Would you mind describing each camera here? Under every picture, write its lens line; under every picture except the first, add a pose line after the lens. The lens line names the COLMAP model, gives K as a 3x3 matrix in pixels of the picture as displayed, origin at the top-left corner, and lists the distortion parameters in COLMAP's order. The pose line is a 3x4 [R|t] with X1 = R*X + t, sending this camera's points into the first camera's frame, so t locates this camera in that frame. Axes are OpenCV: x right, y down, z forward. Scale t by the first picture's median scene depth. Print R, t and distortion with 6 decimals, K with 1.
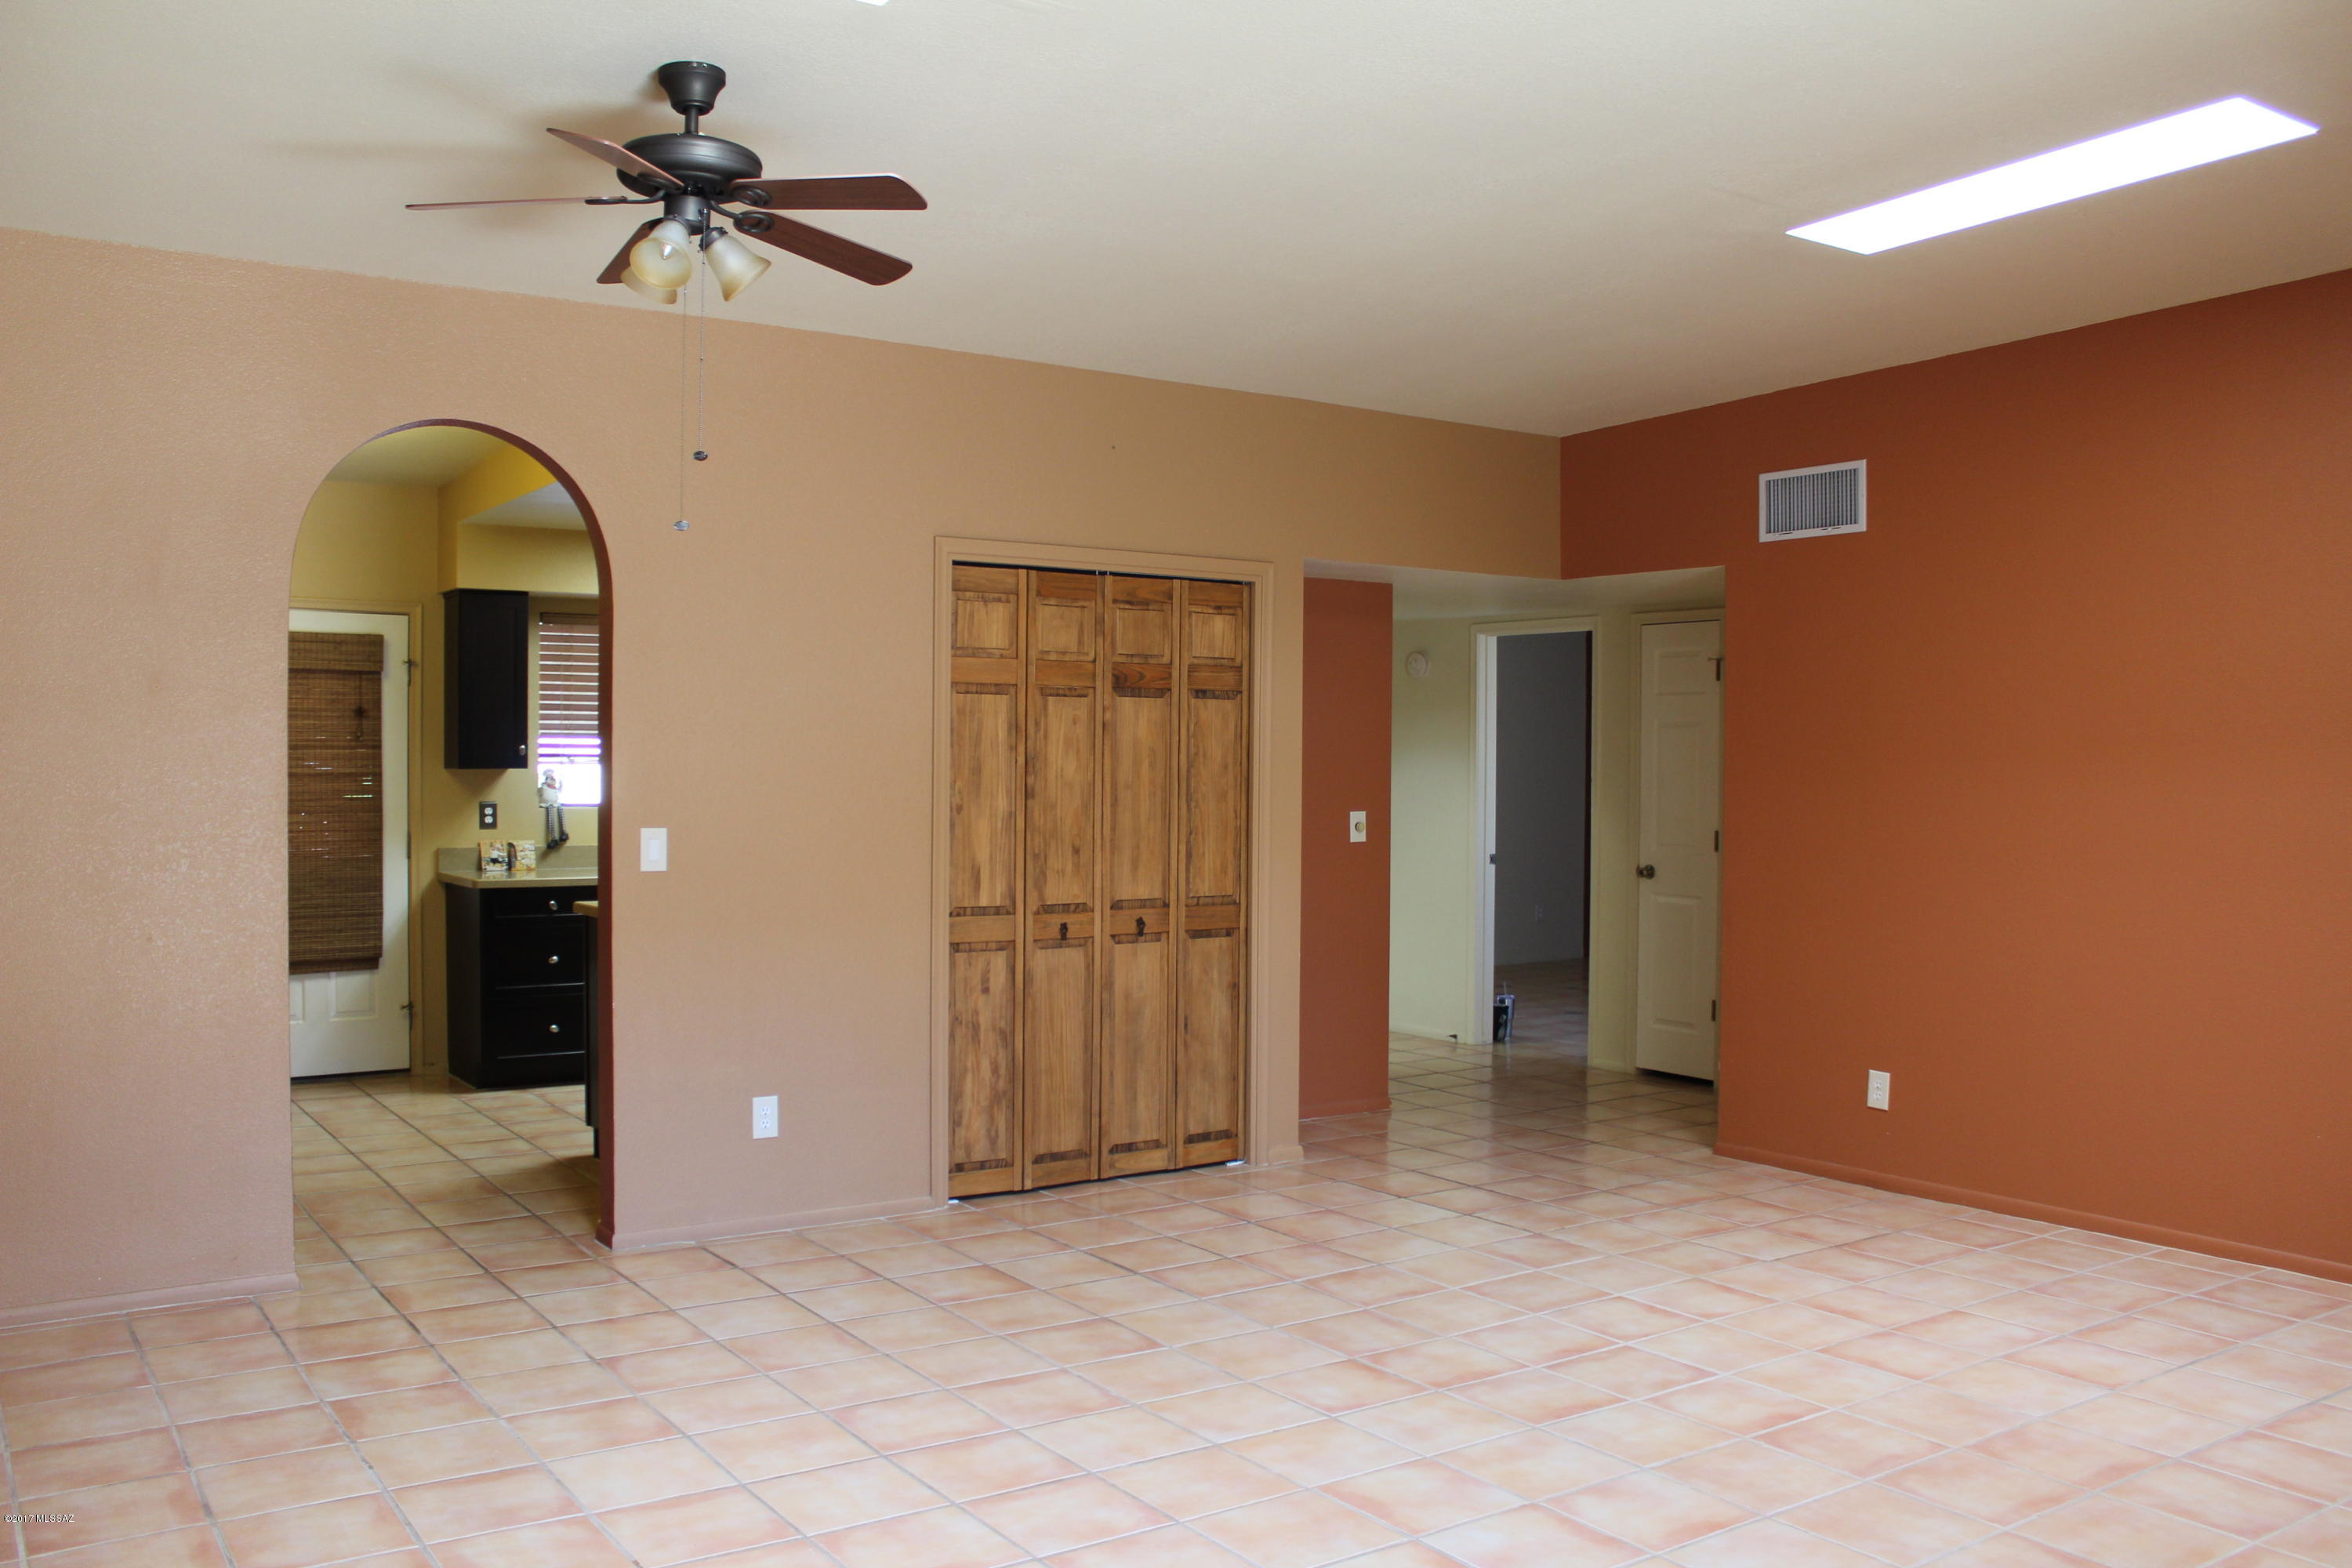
lens RADIAL K [[1994.5, 0, 1176.0], [0, 1994.5, 784.0], [0, 0, 1]] dist [-0.098317, 0.014192]
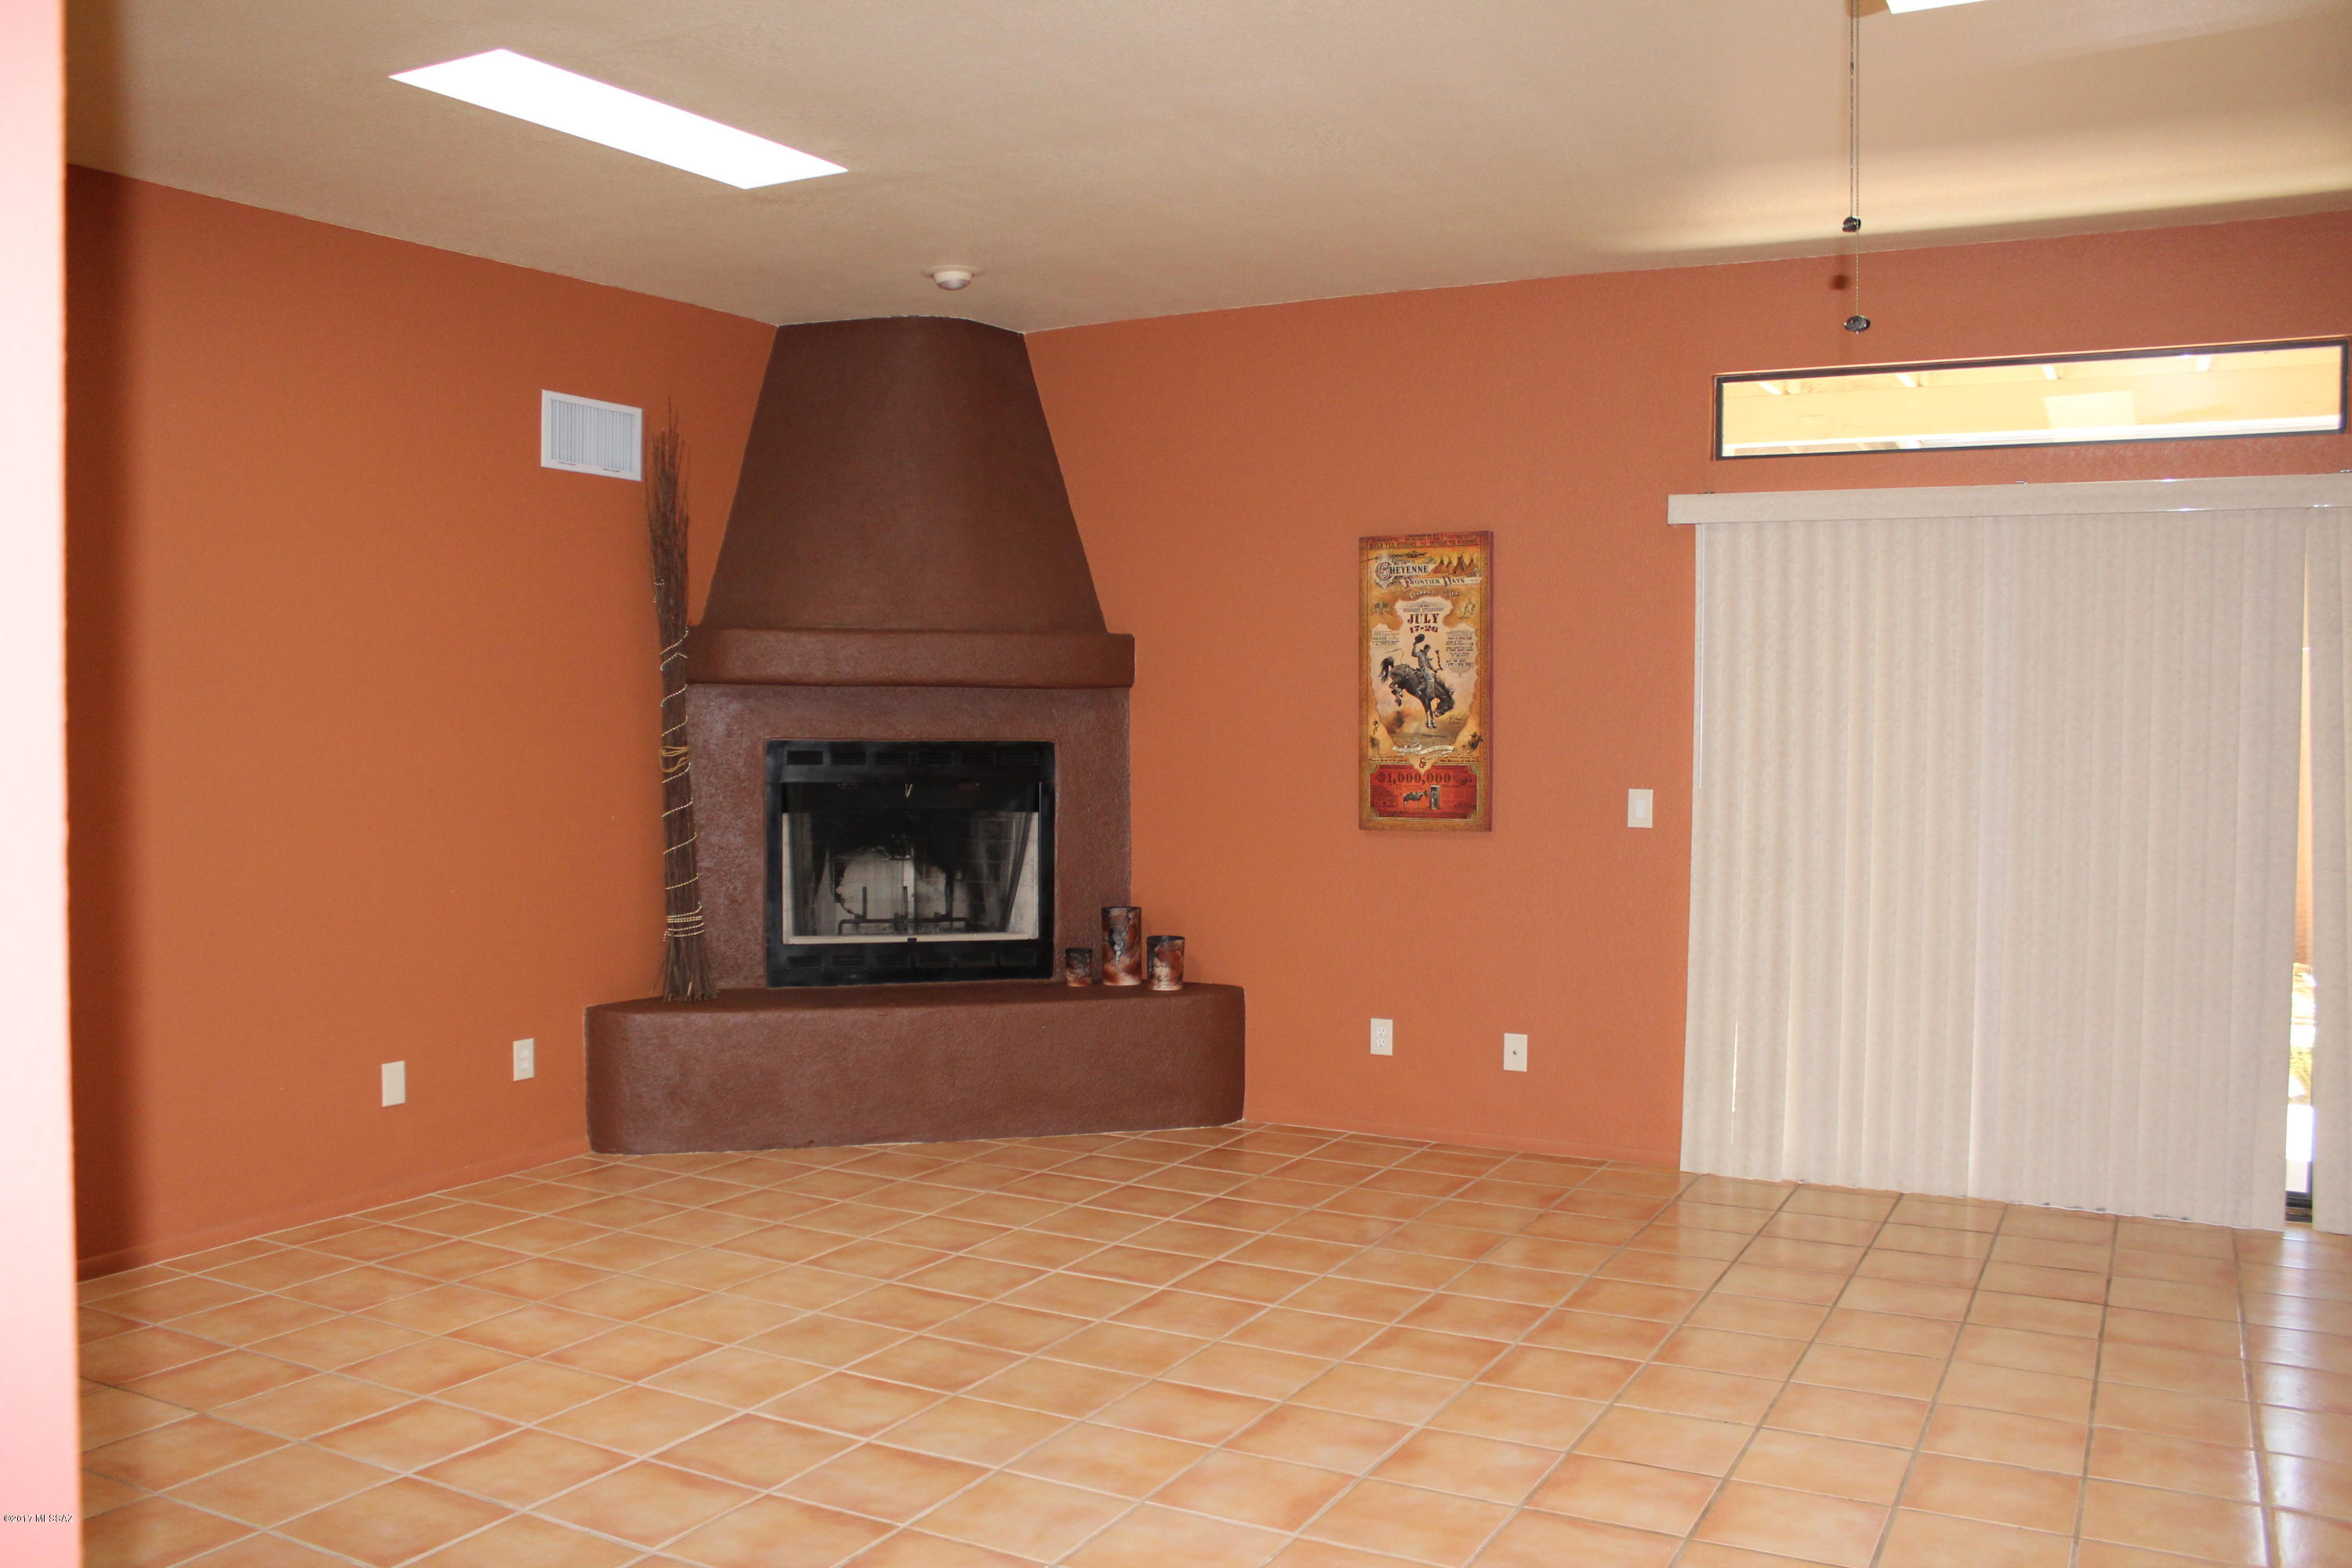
lens RADIAL K [[1994.5, 0, 1176.0], [0, 1994.5, 784.0], [0, 0, 1]] dist [-0.098317, 0.014192]
pose [[-0.459725, -0.042261, 0.887055, -0.562181], [0.001547, 0.998827, 0.048388, -0.022176], [-0.888060, 0.023617, -0.459121, 1.188972]]
